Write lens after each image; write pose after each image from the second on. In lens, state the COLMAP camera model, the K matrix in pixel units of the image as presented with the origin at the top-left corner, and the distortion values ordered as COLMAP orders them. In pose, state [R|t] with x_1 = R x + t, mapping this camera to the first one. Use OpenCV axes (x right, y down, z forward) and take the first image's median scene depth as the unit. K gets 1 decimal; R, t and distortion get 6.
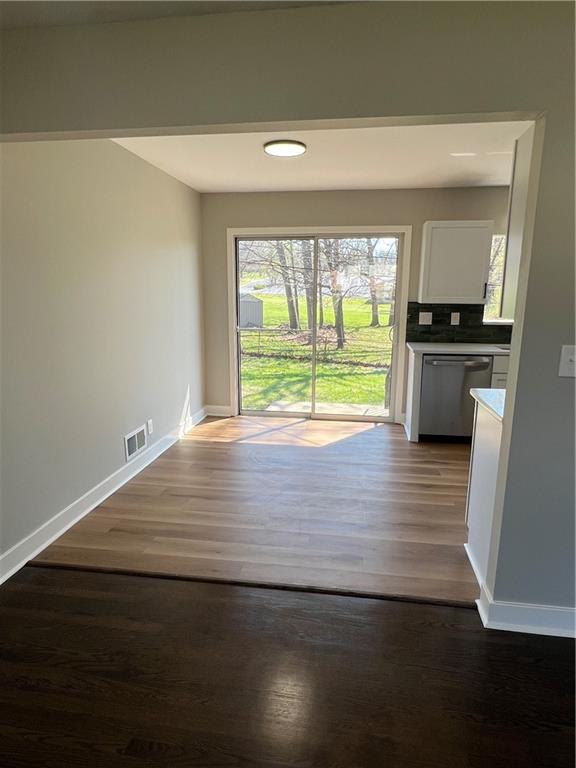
lens RADIAL K [[464.5, 0, 288.0], [0, 464.5, 384.0], [0, 0, 1]] dist [0.001353, 0.000094]
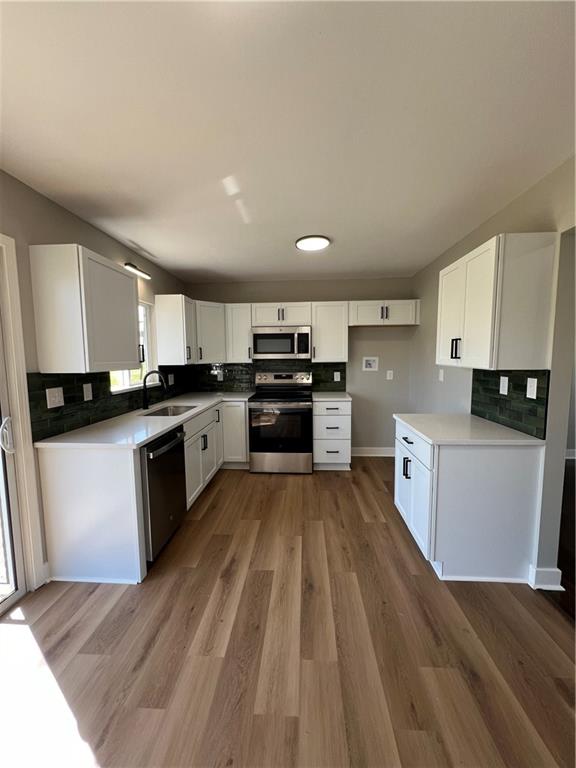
lens RADIAL K [[307.3, 0, 288.0], [0, 307.3, 384.0], [0, 0, 1]] dist [-0.001157, 0.000555]
pose [[-0.091527, -0.092735, 0.991475, -0.143801], [0.206731, 0.972193, 0.110016, -0.139787], [-0.974107, 0.215038, -0.069811, 0.720646]]
